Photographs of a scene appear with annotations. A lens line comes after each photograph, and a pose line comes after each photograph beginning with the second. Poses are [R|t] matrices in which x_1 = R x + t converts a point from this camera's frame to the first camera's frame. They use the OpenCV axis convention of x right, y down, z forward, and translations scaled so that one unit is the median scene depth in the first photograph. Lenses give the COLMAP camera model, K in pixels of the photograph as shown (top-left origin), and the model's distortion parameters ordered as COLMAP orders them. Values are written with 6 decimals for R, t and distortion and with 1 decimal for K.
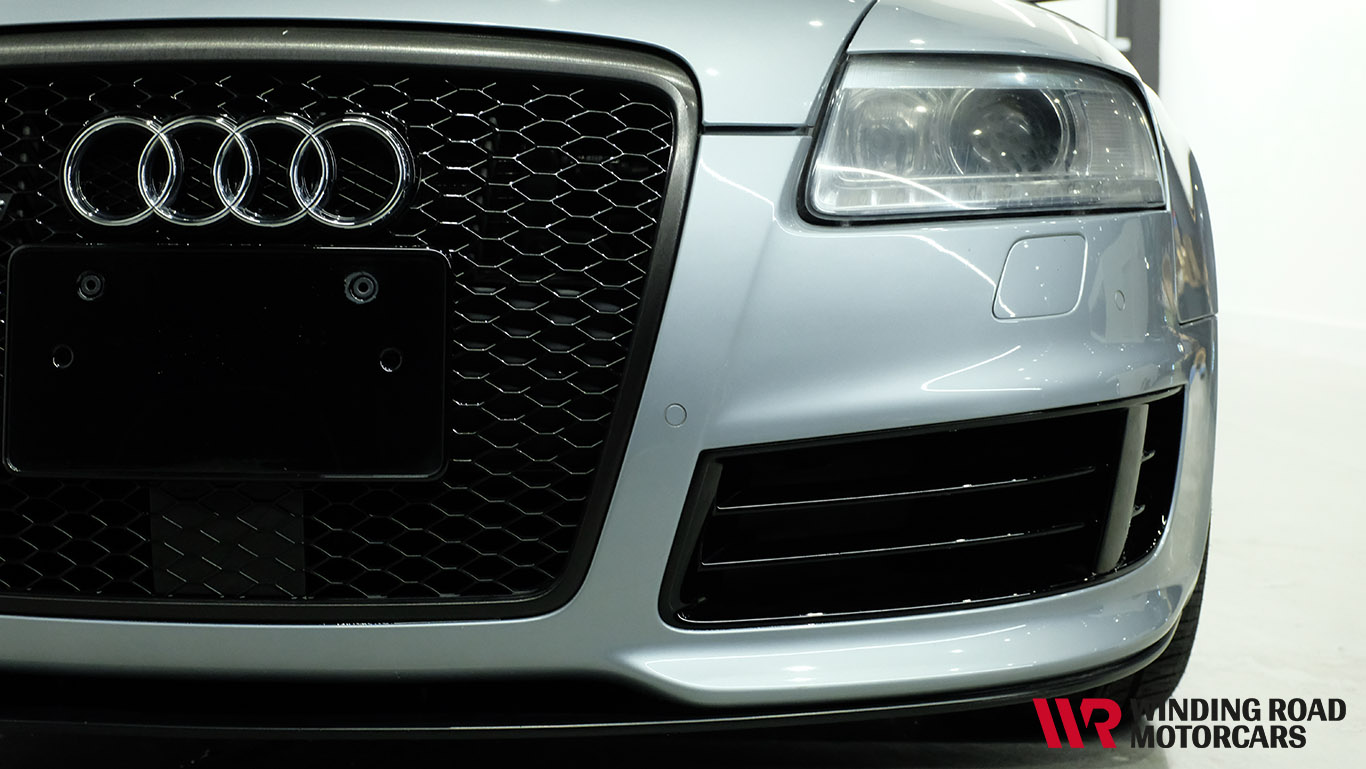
lens RADIAL K [[2160.6, 0, 683.0], [0, 2160.6, 384.5], [0, 0, 1]] dist [0.012200, -0.913760]
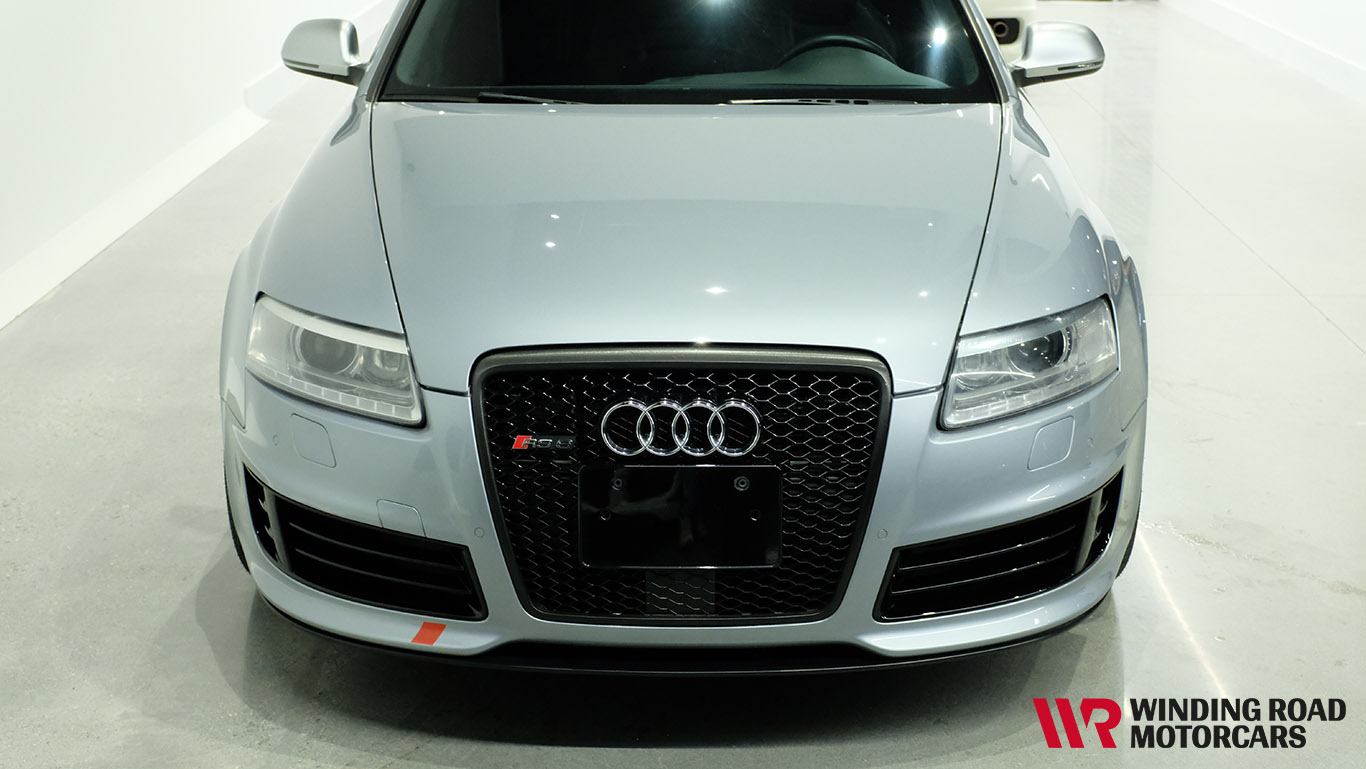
lens RADIAL K [[2160.6, 0, 683.0], [0, 2160.6, 384.5], [0, 0, 1]] dist [0.012200, -0.913760]
pose [[0.999917, -0.008104, -0.010054, -0.182302], [0.010108, 0.975732, 0.218733, -0.614111], [0.008038, -0.218817, 0.975733, -1.107834]]
